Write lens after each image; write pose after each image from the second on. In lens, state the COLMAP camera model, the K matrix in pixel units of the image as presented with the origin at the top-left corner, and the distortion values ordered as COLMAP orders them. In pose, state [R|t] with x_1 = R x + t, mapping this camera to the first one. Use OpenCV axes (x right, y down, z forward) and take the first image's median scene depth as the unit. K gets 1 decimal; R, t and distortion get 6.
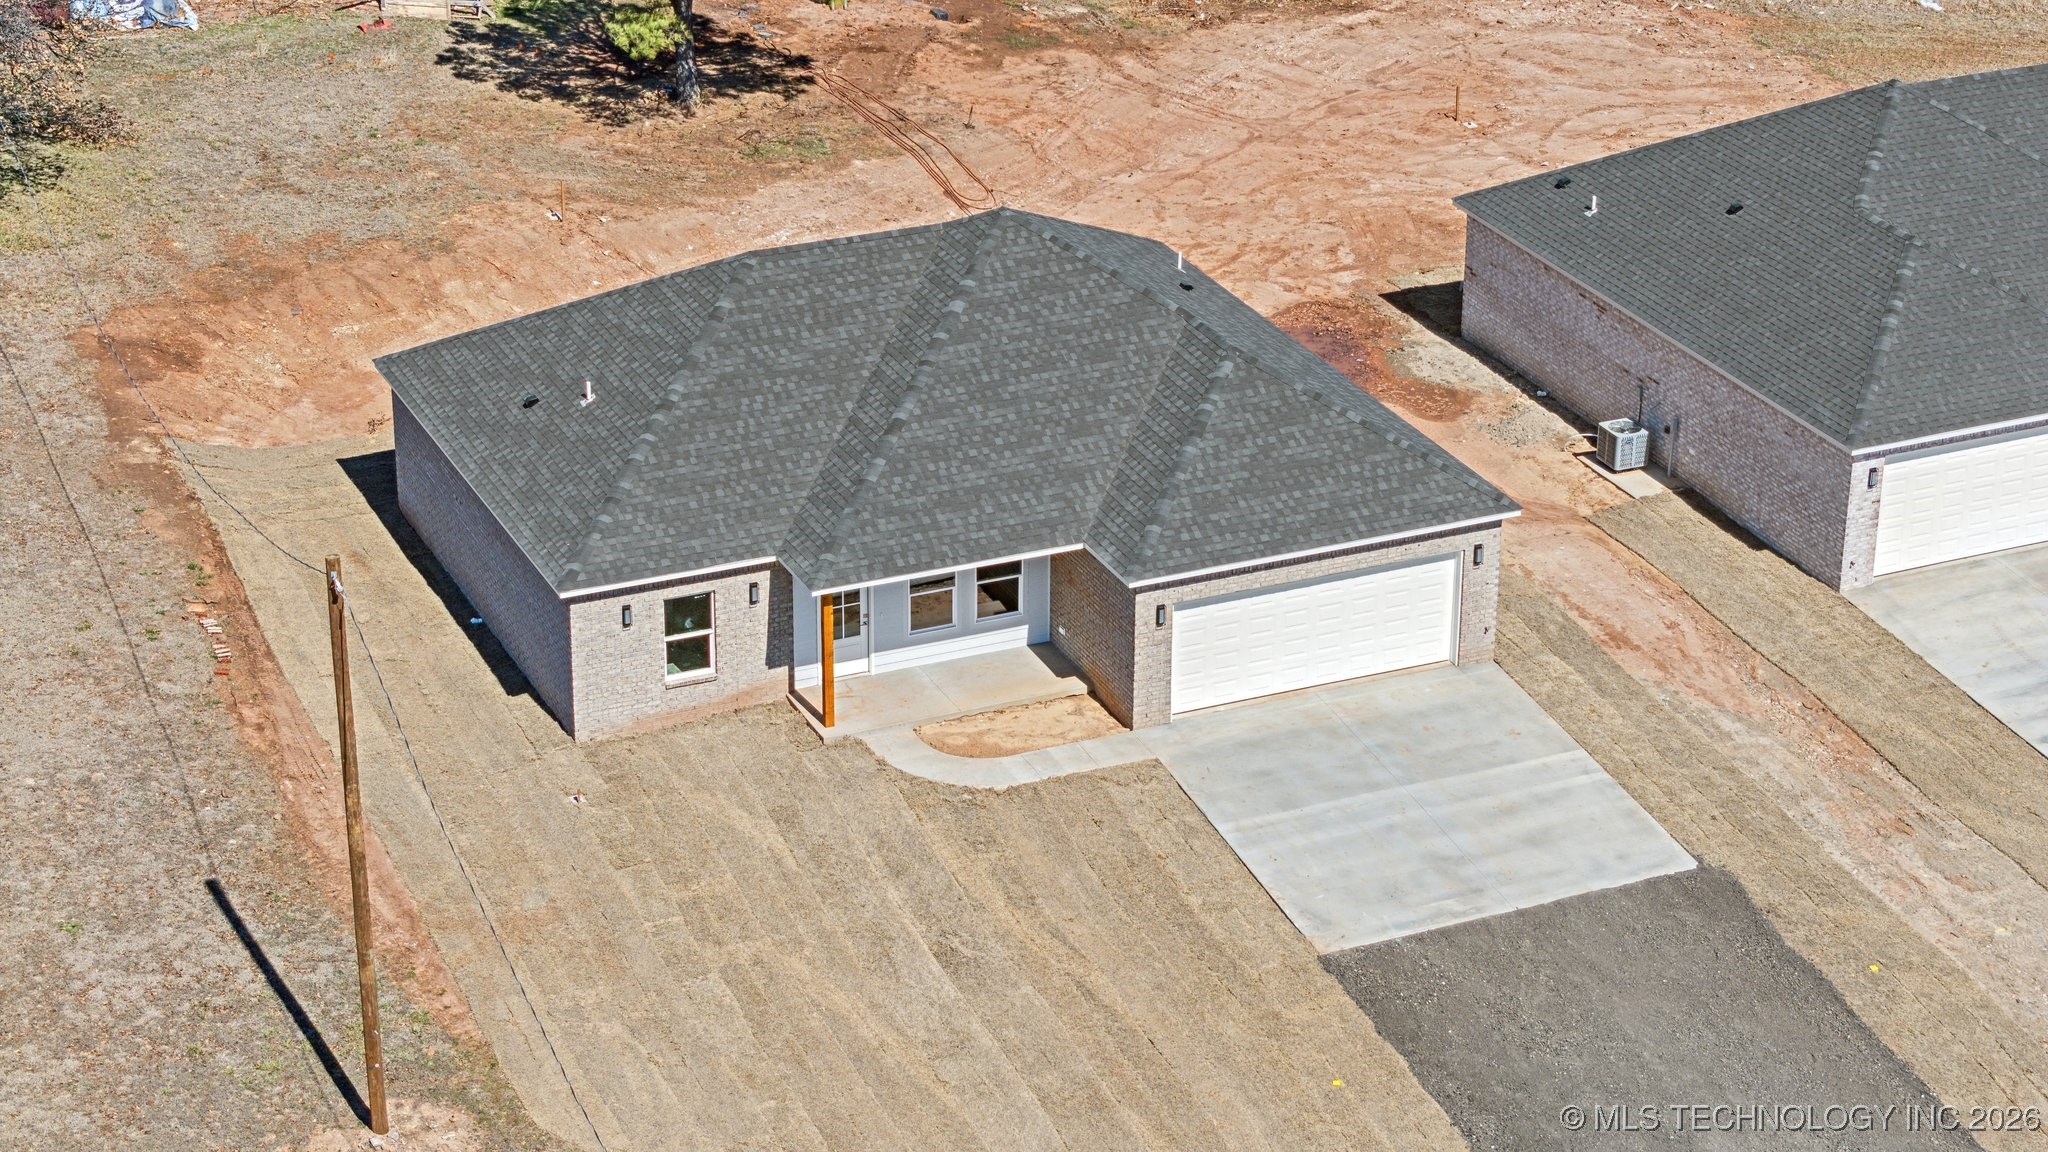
lens RADIAL K [[4043.0, 0, 1024.0], [0, 4043.0, 576.0], [0, 0, 1]] dist [0.000124, 0.157983]
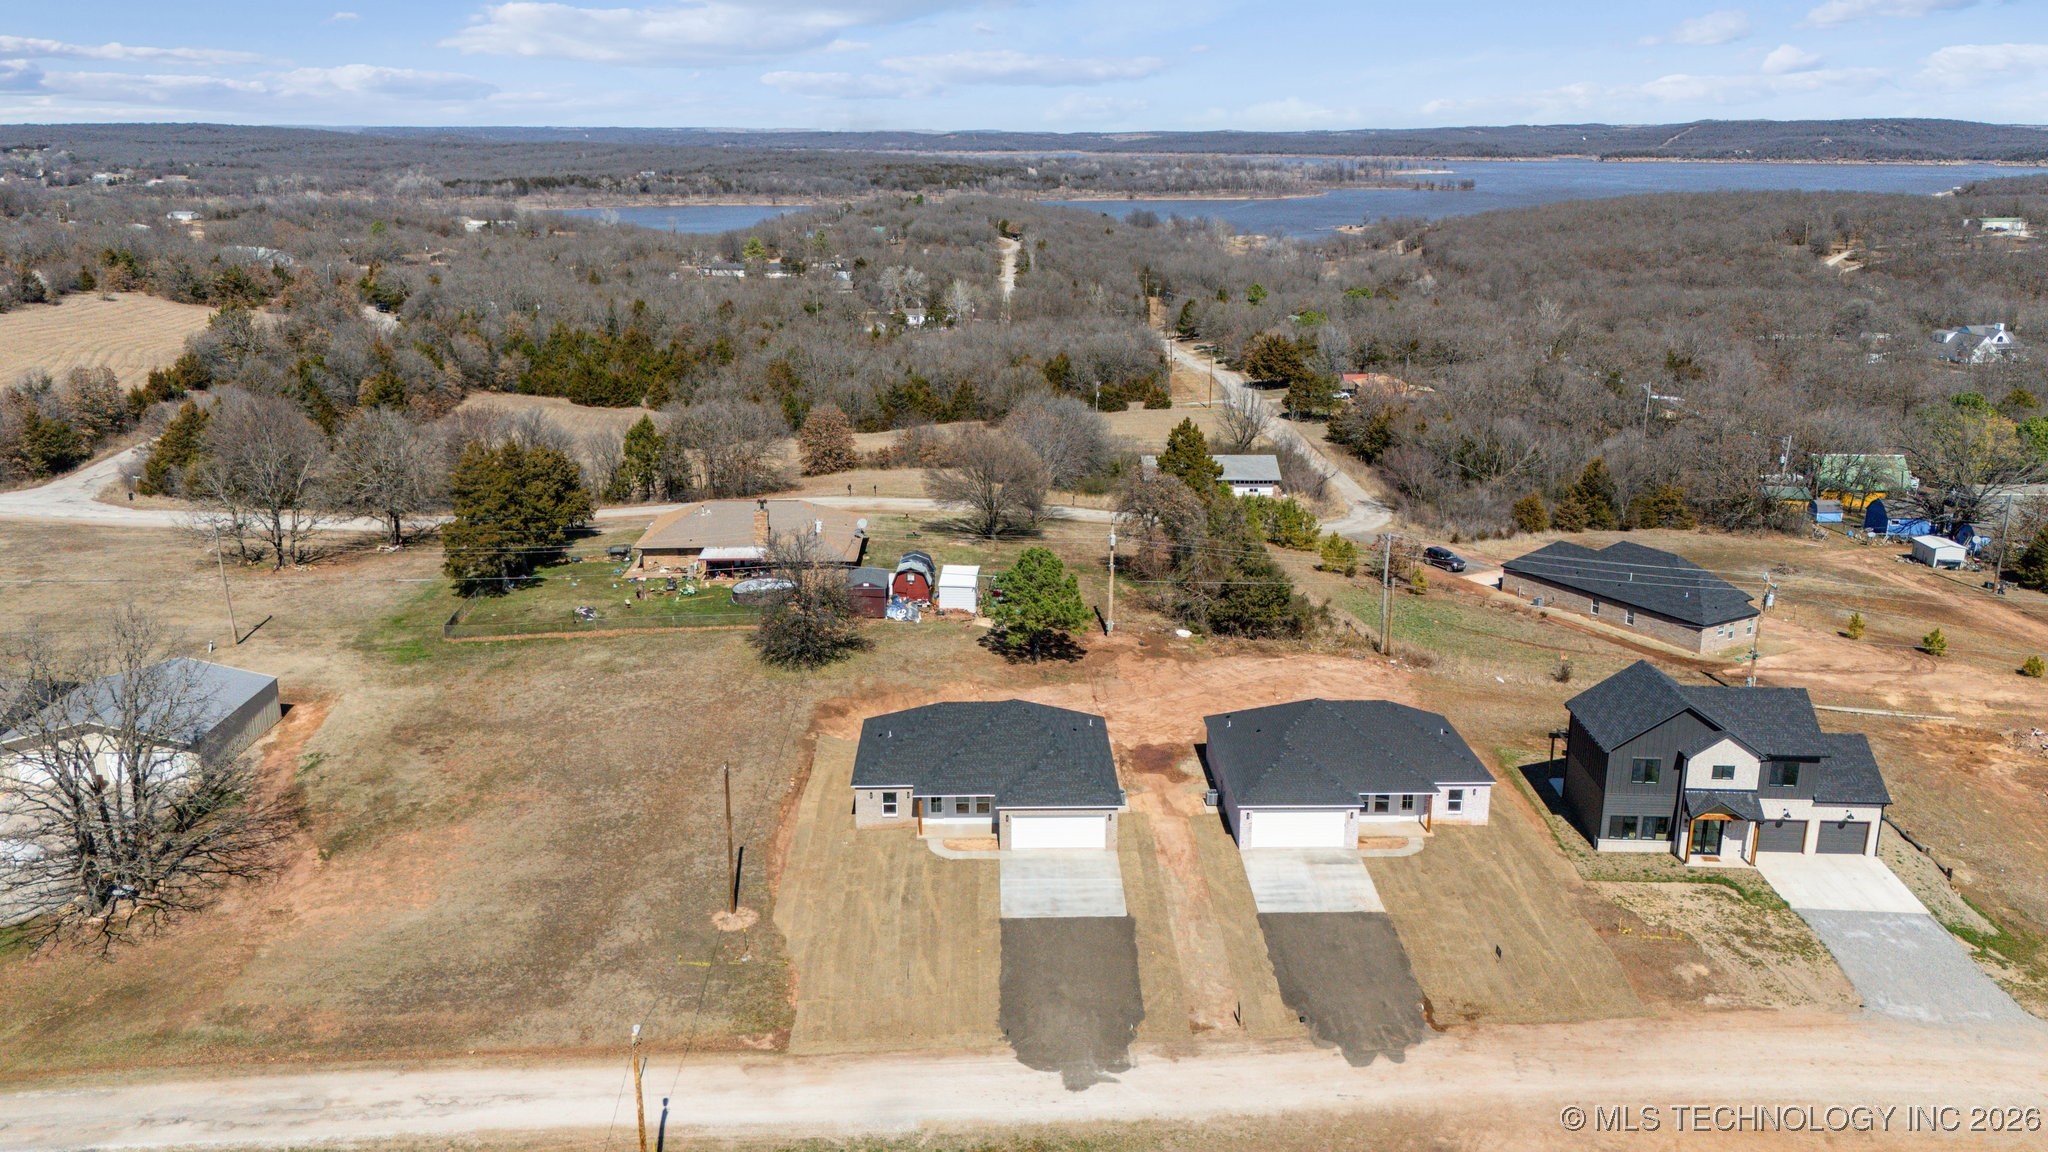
lens RADIAL K [[1549.7, 0, 1024.0], [0, 1549.7, 576.0], [0, 0, 1]] dist [0.108375, -0.131678]
pose [[0.923369, 0.100169, -0.370615, 0.517514], [-0.158616, 0.978655, -0.130674, -0.021636], [0.349615, 0.179446, 0.919548, -0.276200]]
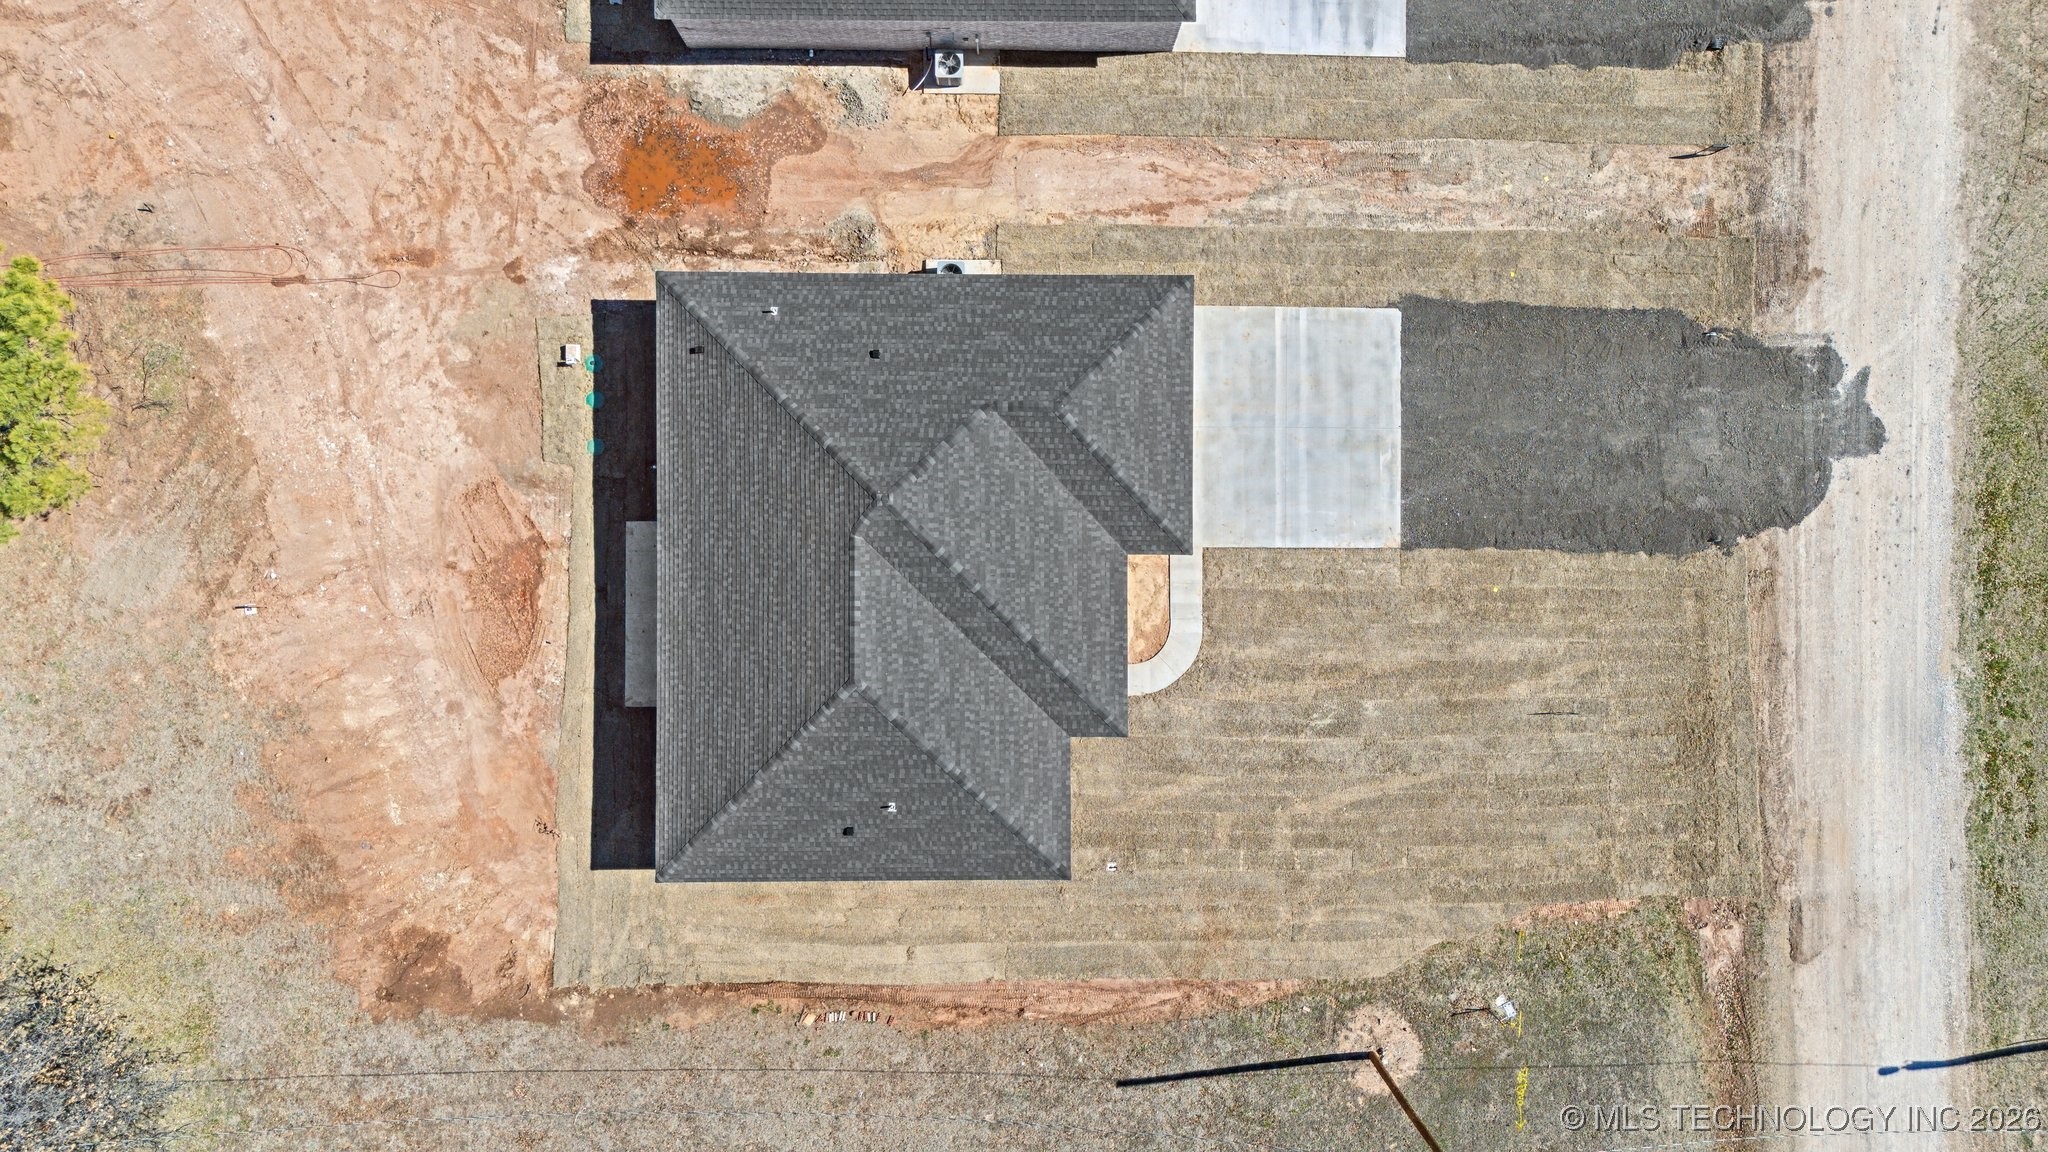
lens RADIAL K [[1501.7, 0, 1024.0], [0, 1501.7, 576.0], [0, 0, 1]] dist [0.110355, -0.128769]
pose [[0.409076, -0.912500, 0.001204, -0.010316], [0.377544, 0.170455, 0.910168, -0.556468], [-0.830733, -0.371873, 0.414238, 0.772552]]
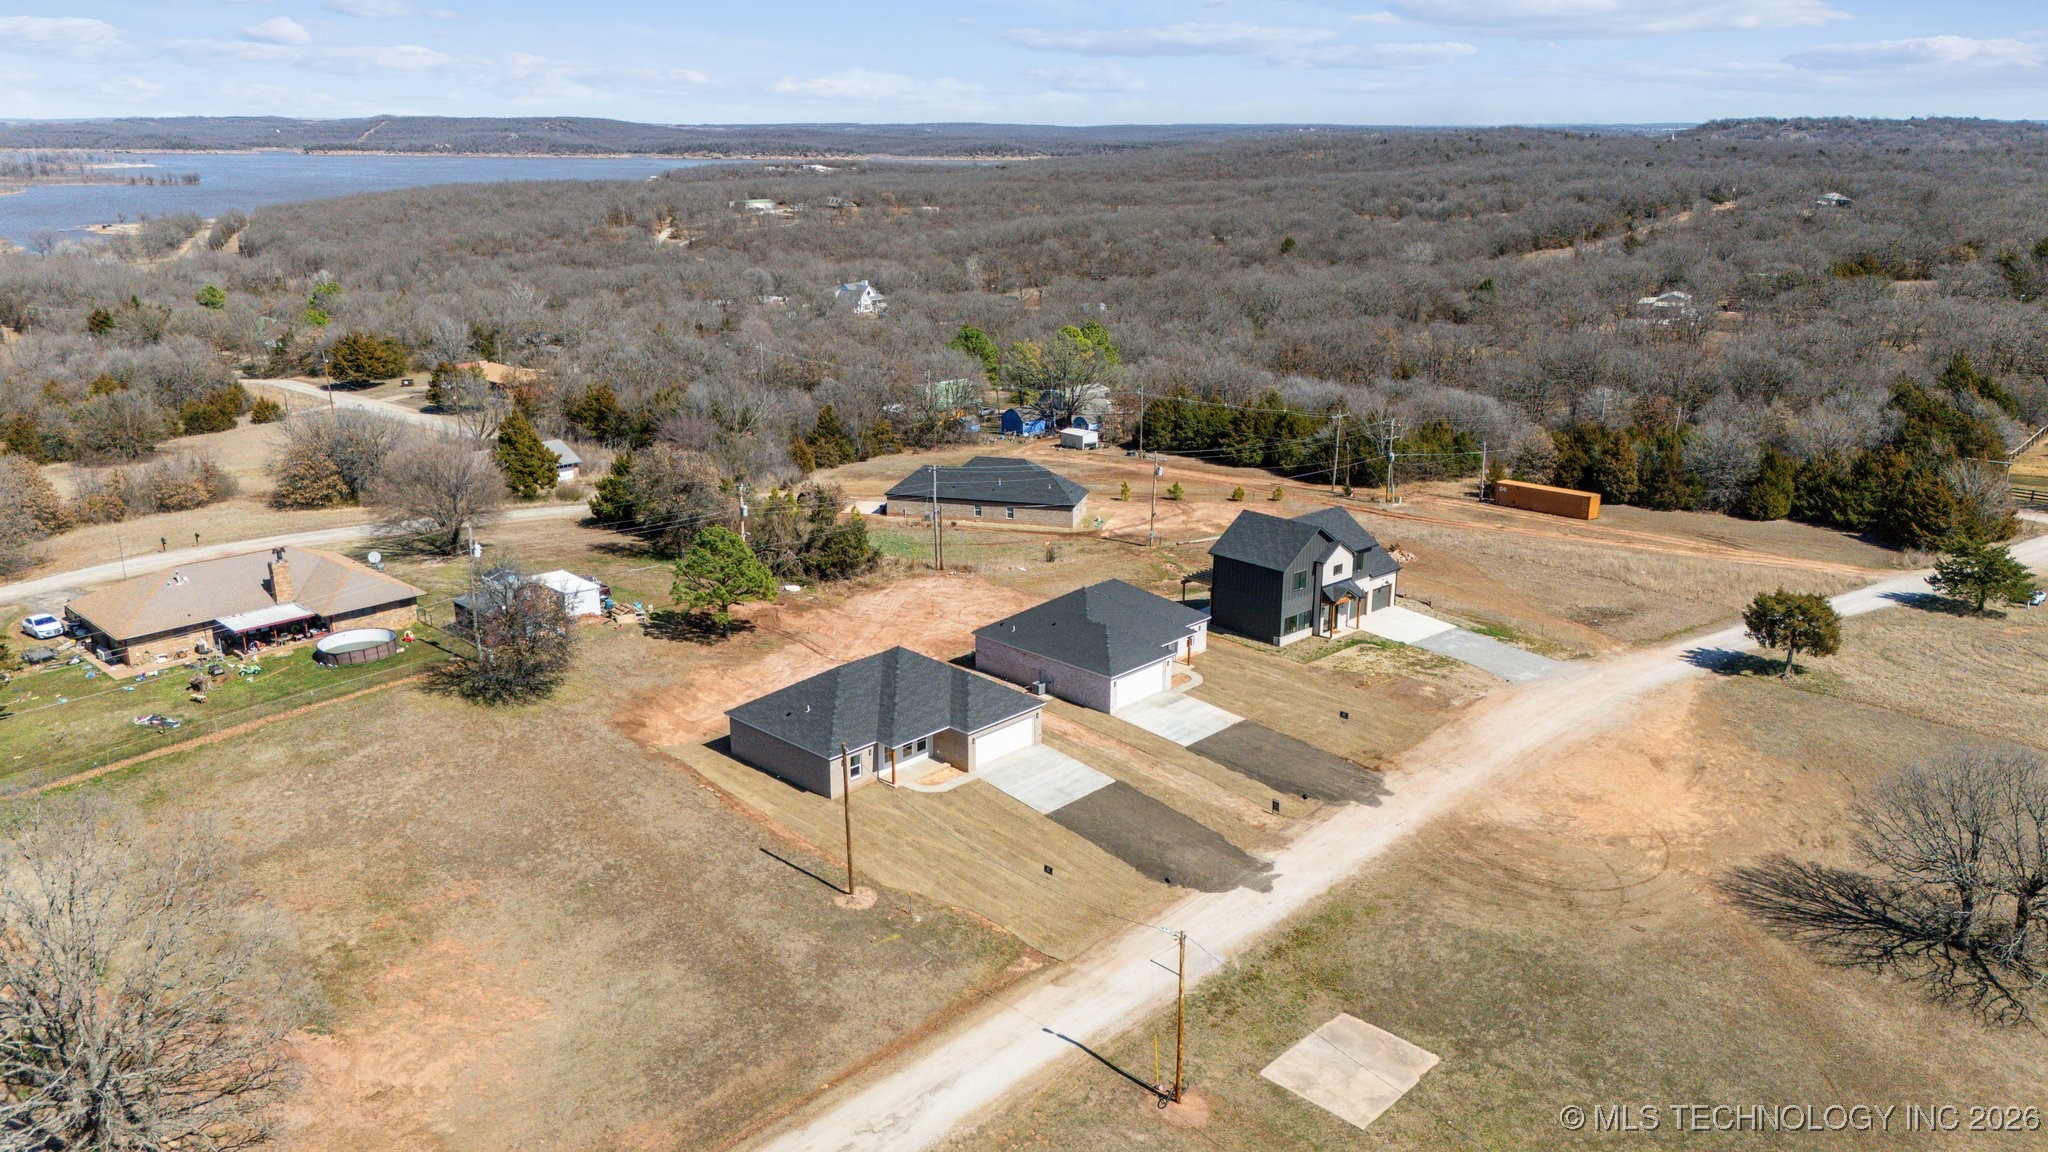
lens RADIAL K [[1488.6, 0, 1024.0], [0, 1488.6, 576.0], [0, 0, 1]] dist [0.112703, -0.135436]
pose [[0.926539, -0.113014, 0.358822, -0.408895], [0.164070, 0.979712, -0.115087, 0.026673], [-0.338536, 0.165505, 0.926284, -0.364331]]
